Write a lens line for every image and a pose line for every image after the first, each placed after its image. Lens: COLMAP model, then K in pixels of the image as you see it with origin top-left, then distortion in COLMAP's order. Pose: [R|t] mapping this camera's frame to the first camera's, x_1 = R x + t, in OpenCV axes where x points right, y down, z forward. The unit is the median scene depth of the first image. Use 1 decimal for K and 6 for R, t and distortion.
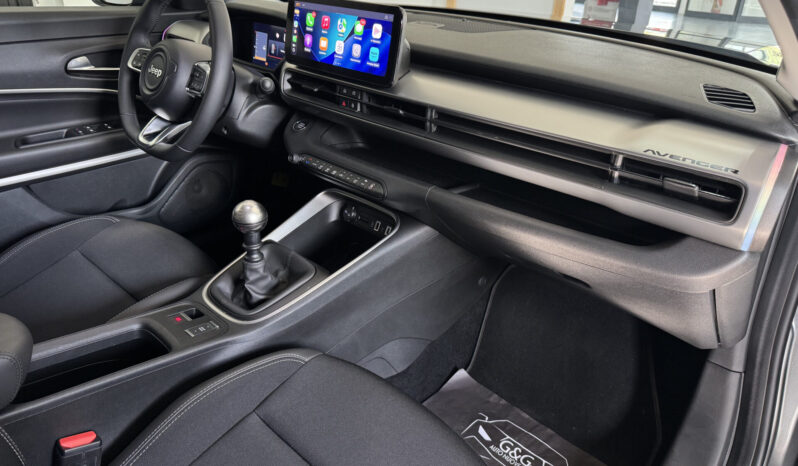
lens RADIAL K [[562.9, 0, 416.4], [0, 562.9, 233.0], [0, 0, 1]] dist [0.083838, -0.127780]
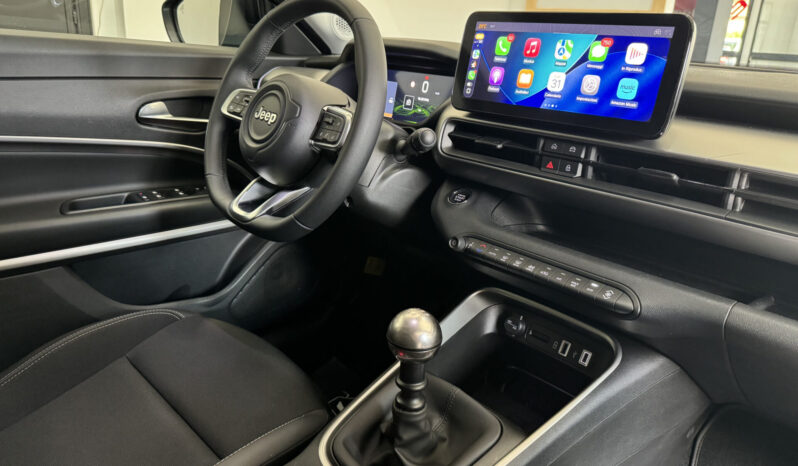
lens RADIAL K [[562.9, 0, 416.4], [0, 562.9, 233.0], [0, 0, 1]] dist [0.083838, -0.127780]
pose [[0.998193, 0.041009, -0.043917, -0.236282], [-0.046996, 0.988262, -0.145362, -0.044255], [0.037441, 0.147163, 0.988403, 0.329497]]
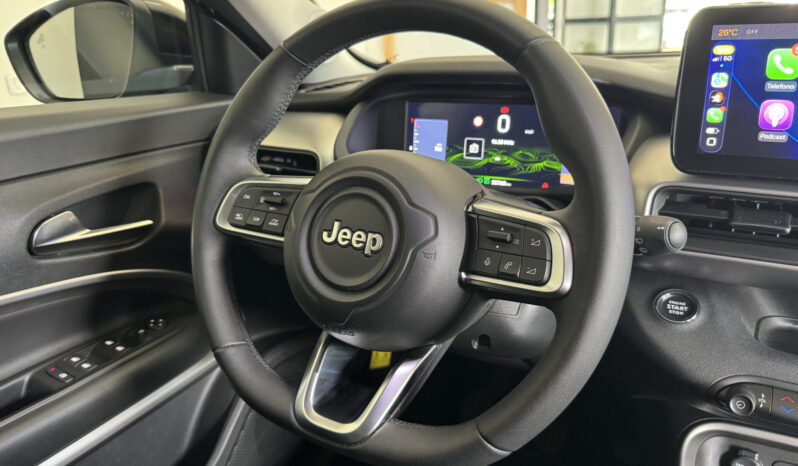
lens RADIAL K [[562.9, 0, 416.4], [0, 562.9, 233.0], [0, 0, 1]] dist [0.083838, -0.127780]
pose [[0.968267, -0.142309, 0.205445, -0.502497], [0.167142, 0.979890, -0.108988, -0.242644], [-0.185804, 0.139868, 0.972581, 0.634926]]
